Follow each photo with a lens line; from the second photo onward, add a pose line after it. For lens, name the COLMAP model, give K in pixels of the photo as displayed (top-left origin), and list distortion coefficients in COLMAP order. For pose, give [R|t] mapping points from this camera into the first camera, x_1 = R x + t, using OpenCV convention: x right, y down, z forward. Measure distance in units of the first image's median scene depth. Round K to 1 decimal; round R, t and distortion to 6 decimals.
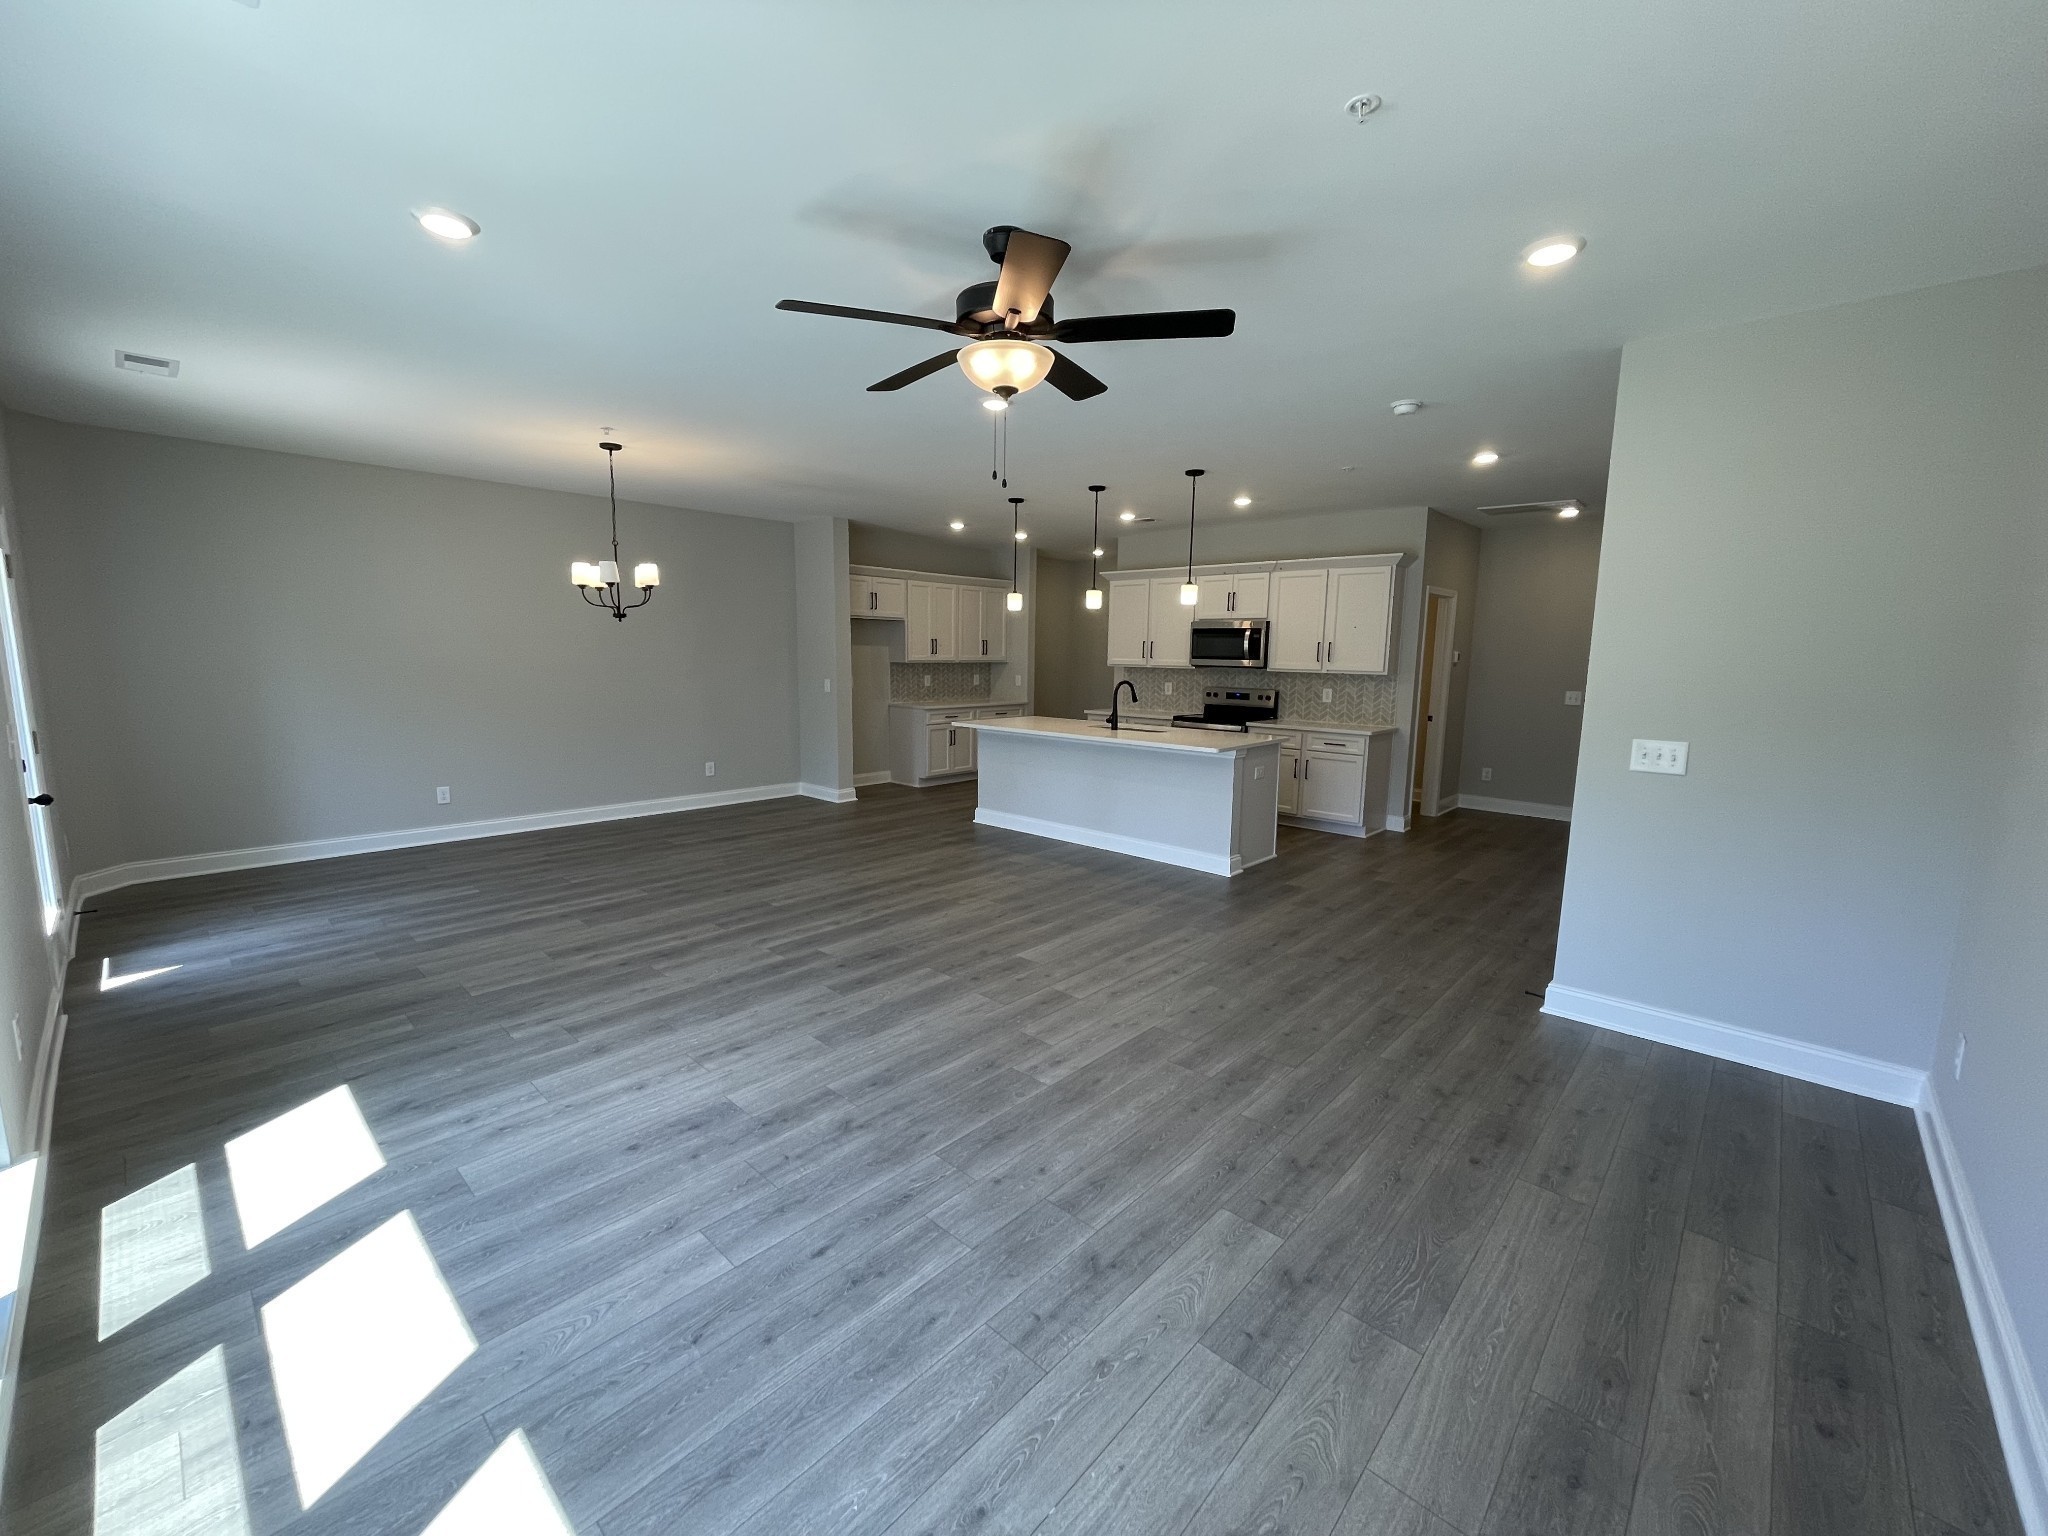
lens RADIAL K [[824.6, 0, 1014.2], [0, 824.6, 770.3], [0, 0, 1]] dist [0.001921, -0.001129]
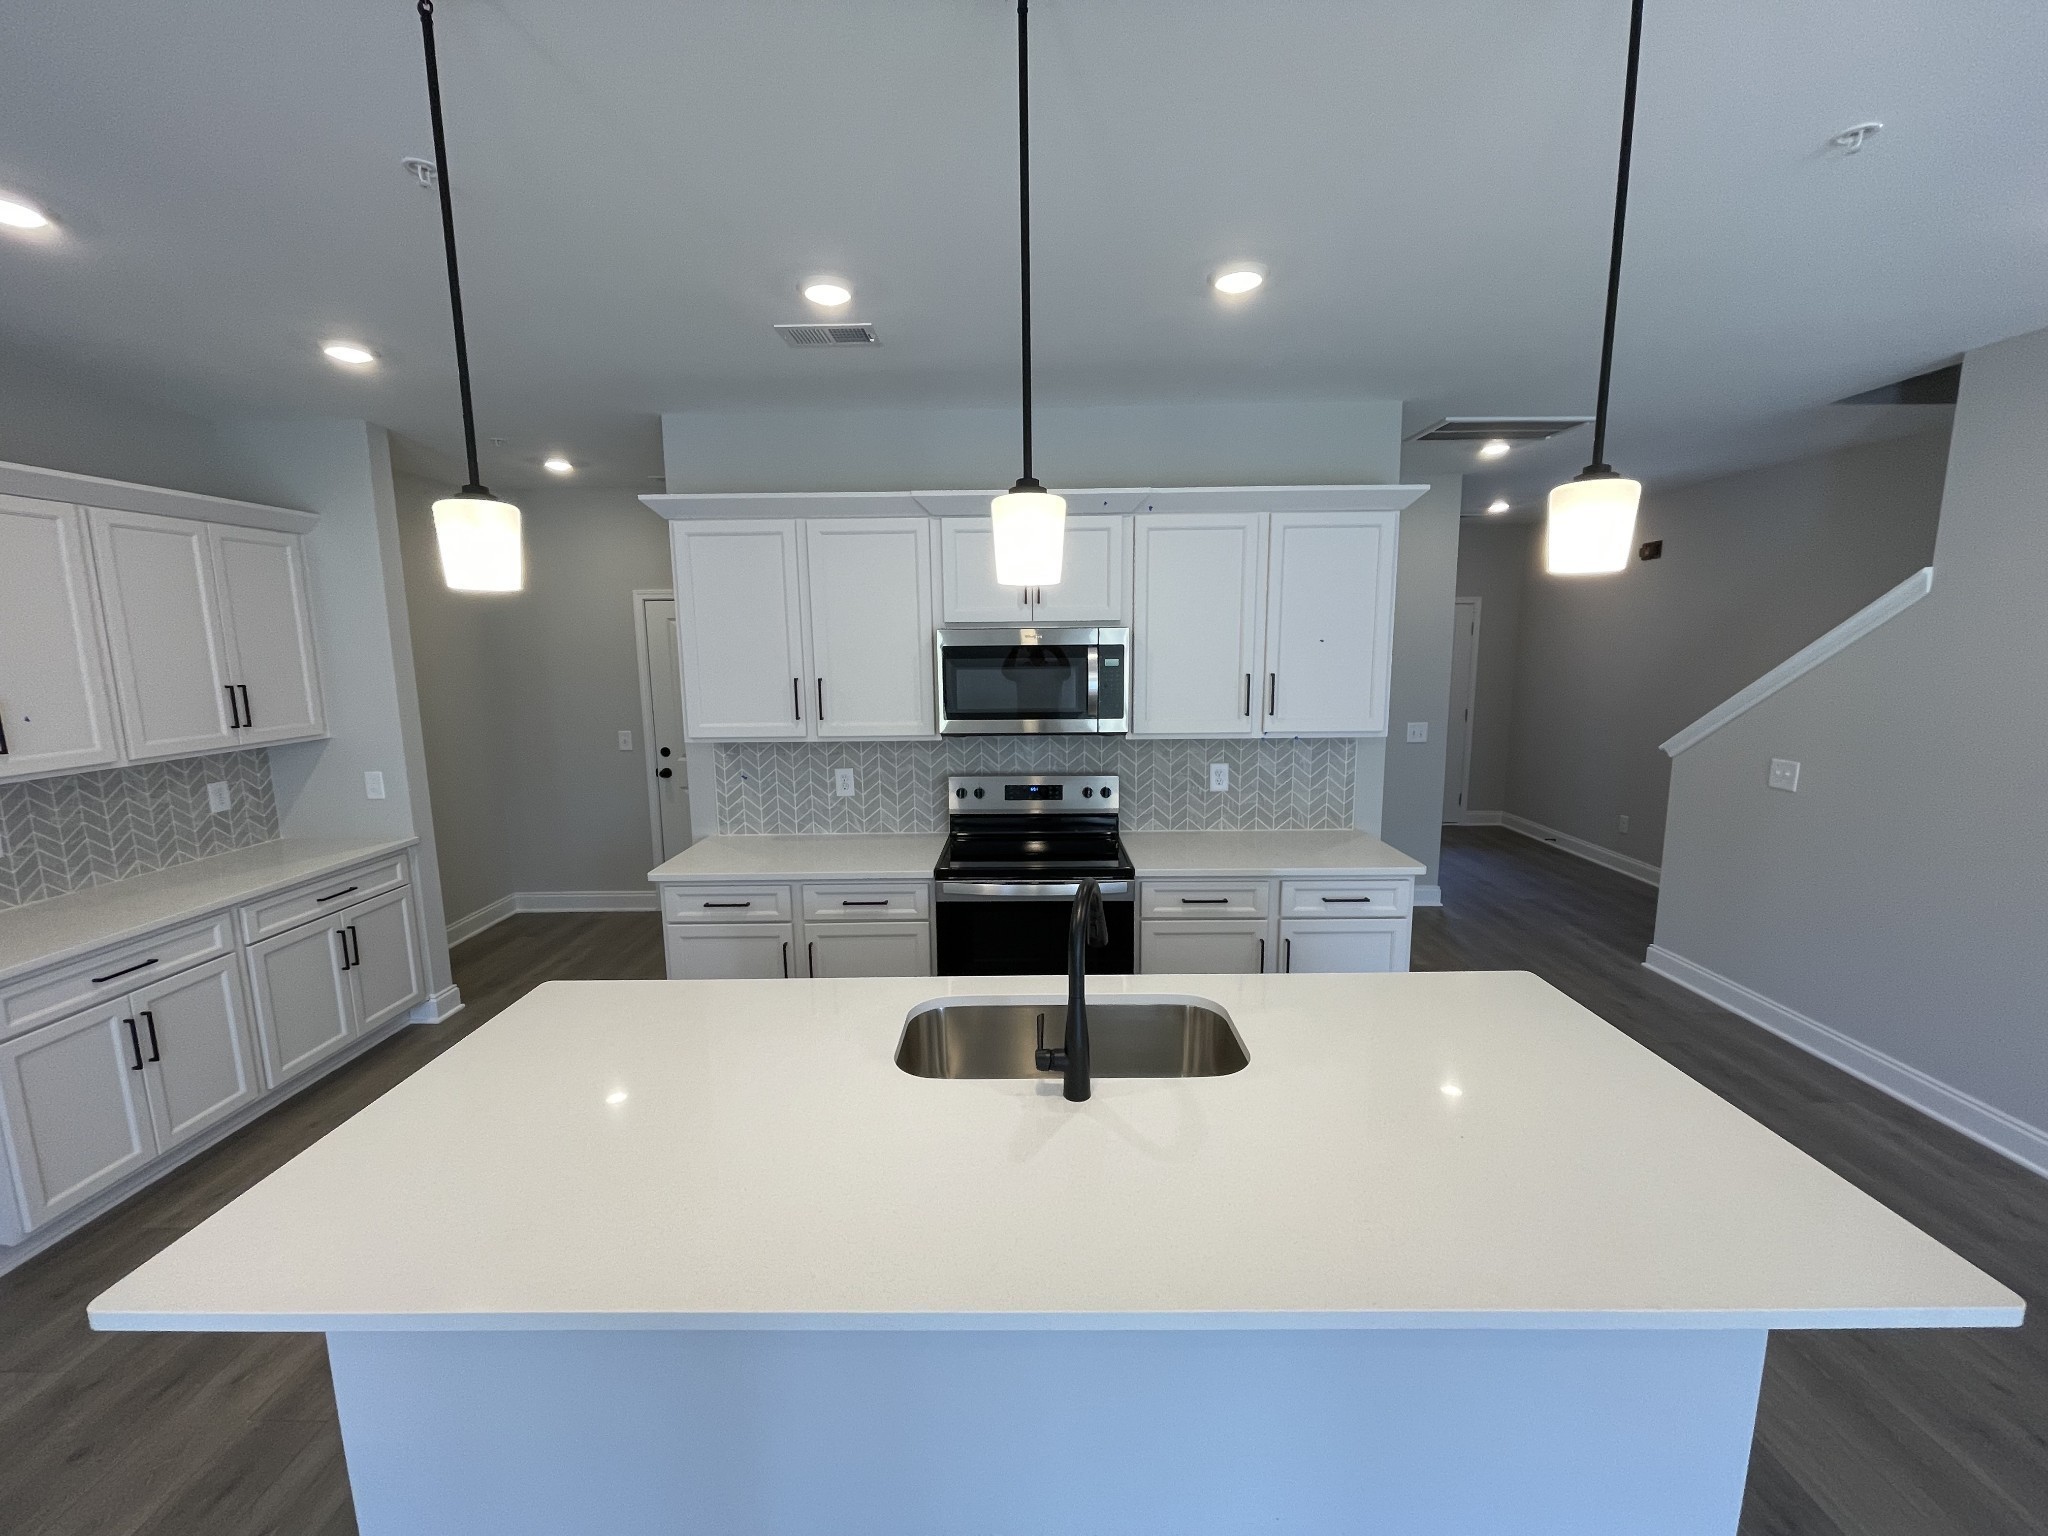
lens RADIAL K [[824.6, 0, 1014.3], [0, 824.6, 764.0], [0, 0, 1]] dist [0.001921, -0.001129]
pose [[0.739739, -0.120398, 0.662036, -0.033879], [0.119918, 0.991701, 0.046359, -0.127655], [-0.662123, 0.045096, 0.748037, 0.668085]]
